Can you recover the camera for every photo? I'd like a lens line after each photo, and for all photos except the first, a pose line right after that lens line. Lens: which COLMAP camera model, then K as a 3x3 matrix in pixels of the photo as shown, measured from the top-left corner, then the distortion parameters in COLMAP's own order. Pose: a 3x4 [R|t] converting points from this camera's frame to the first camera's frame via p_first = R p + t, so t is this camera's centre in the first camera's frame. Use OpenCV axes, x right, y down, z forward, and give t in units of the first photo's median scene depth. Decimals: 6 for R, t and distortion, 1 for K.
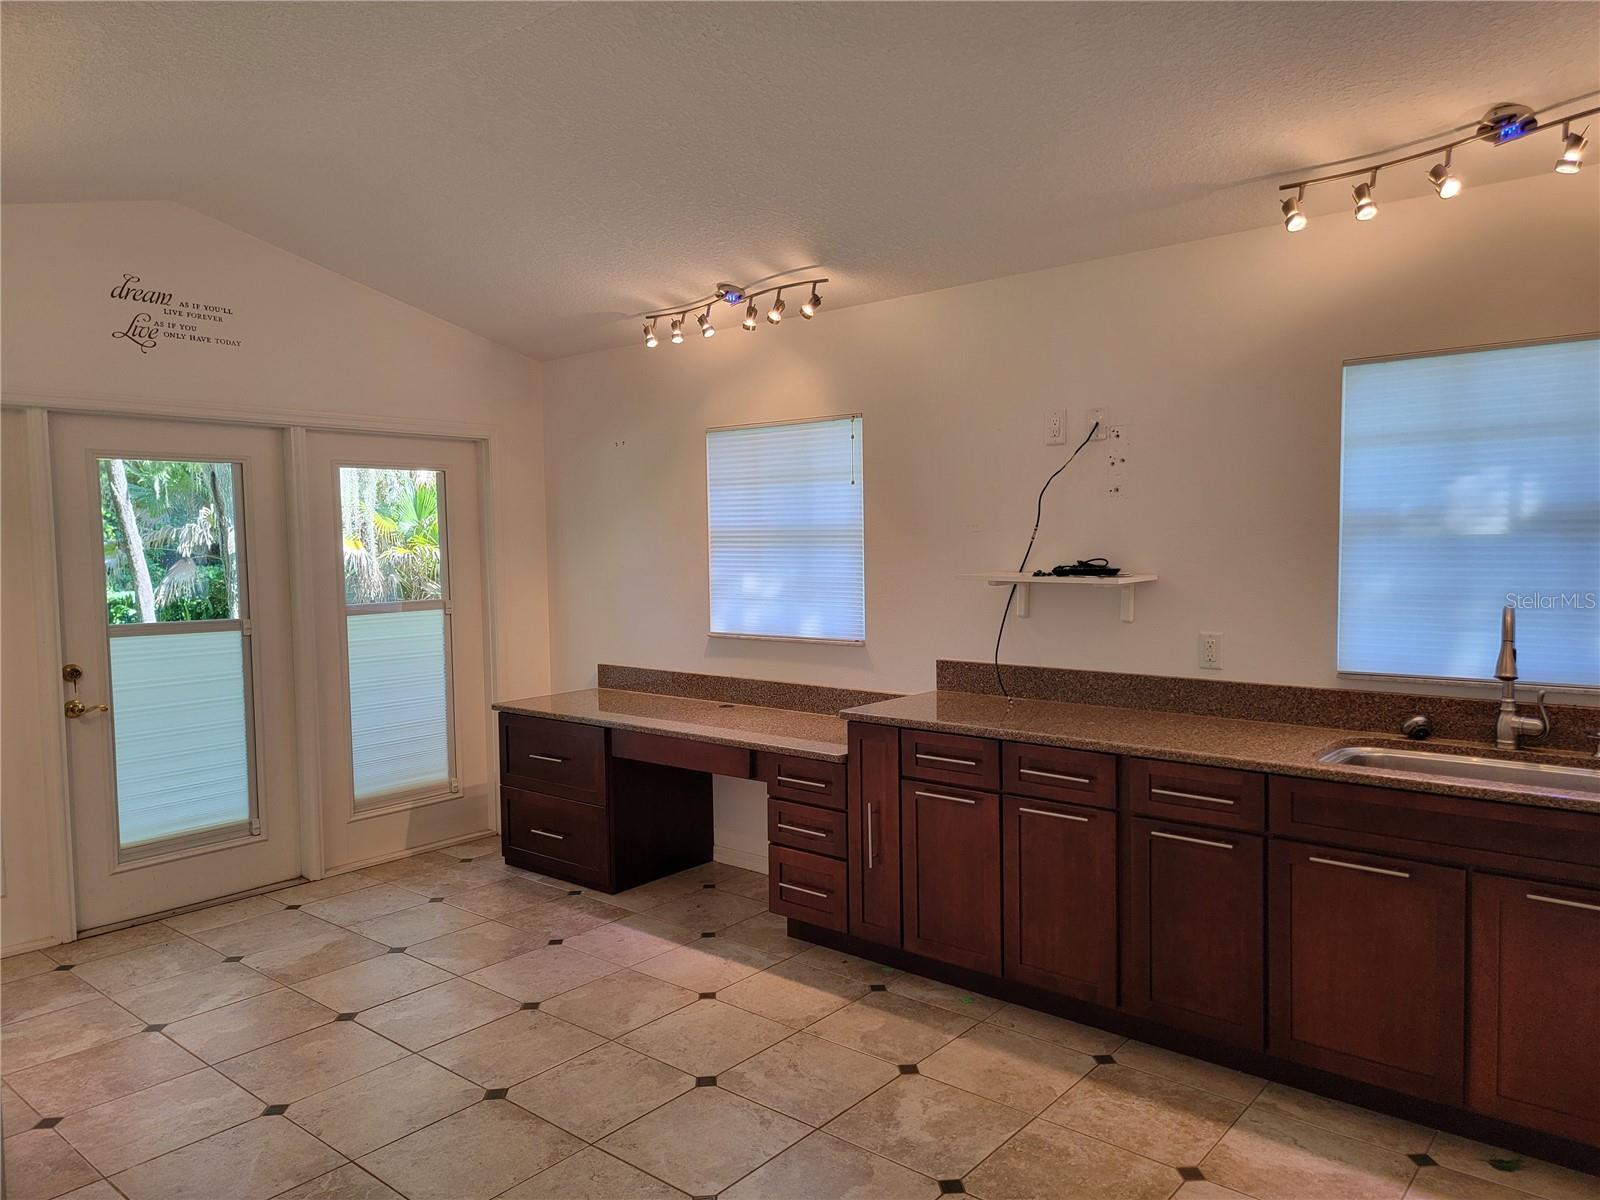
lens RADIAL K [[1106.5, 0, 836.0], [0, 1106.5, 605.4], [0, 0, 1]] dist [0.069833, -0.053627]
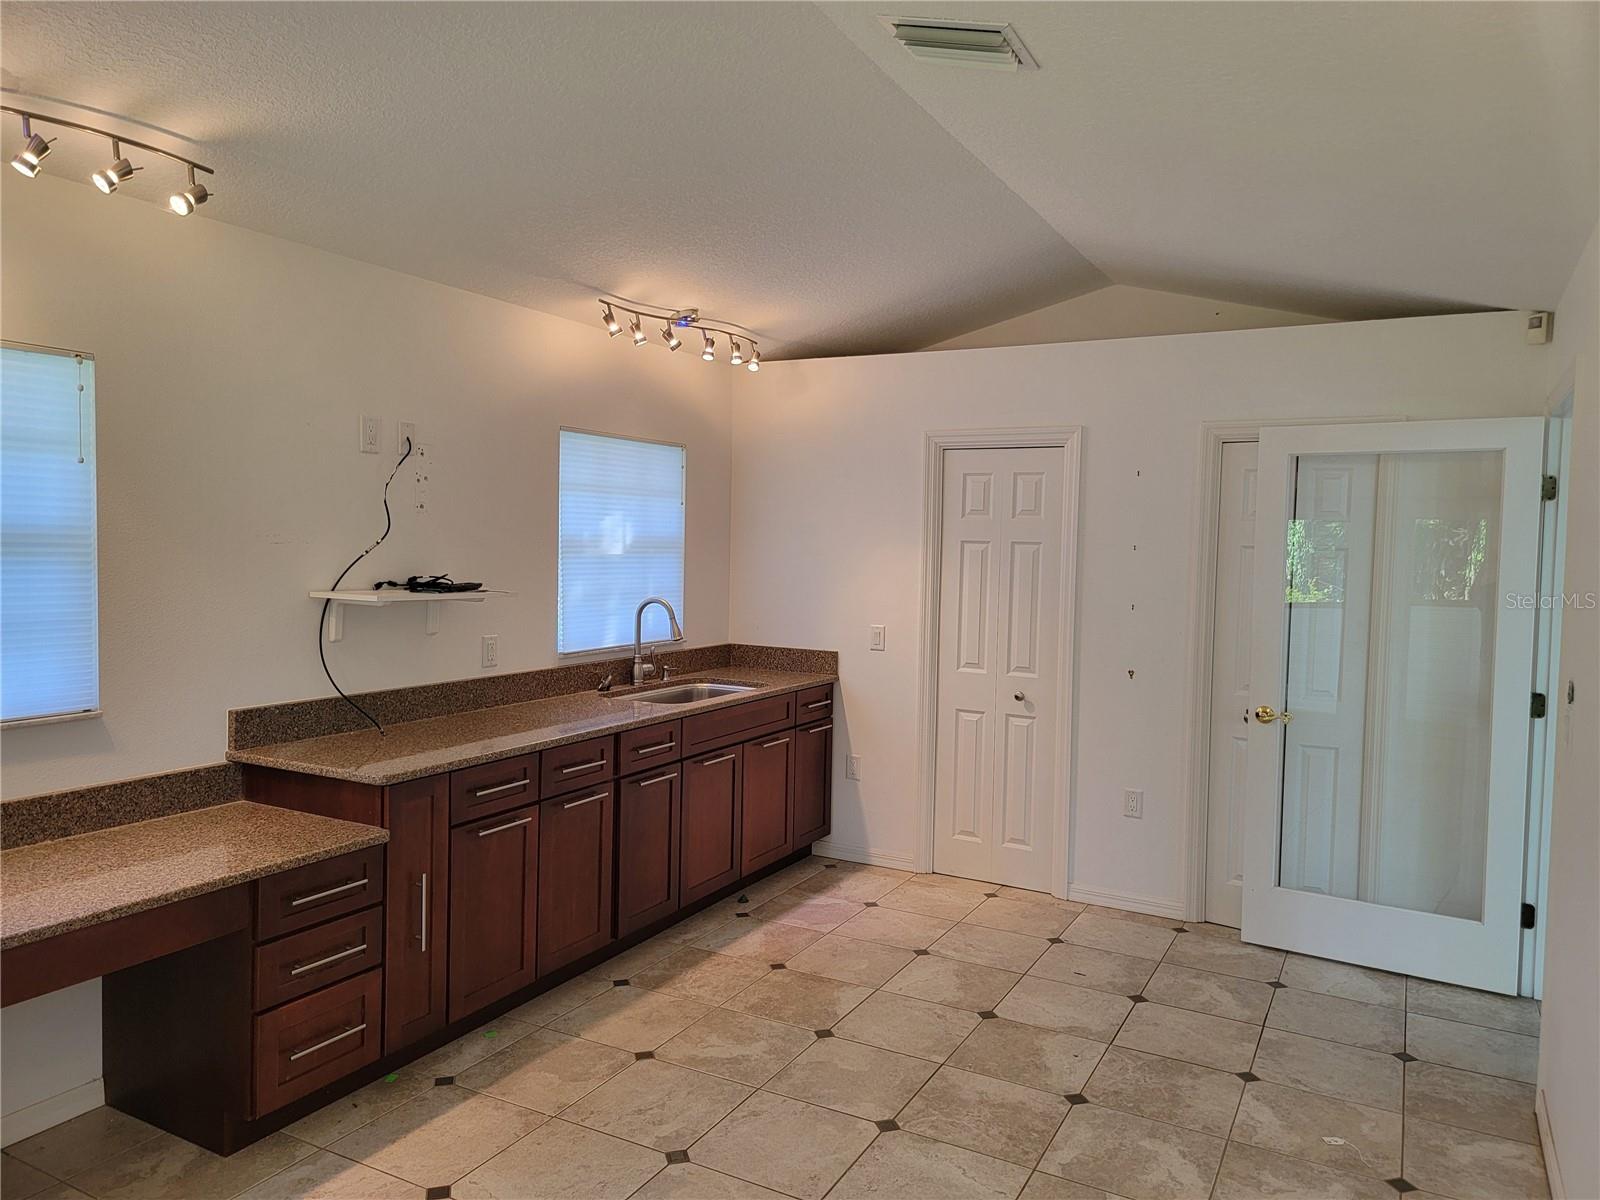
lens RADIAL K [[1106.5, 0, 804.1], [0, 1106.5, 598.4], [0, 0, 1]] dist [0.069833, -0.053627]
pose [[-0.188648, -0.045962, 0.980969, -0.949182], [0.036447, 0.997888, 0.053764, -0.071234], [-0.981368, 0.045895, -0.186574, 0.981230]]
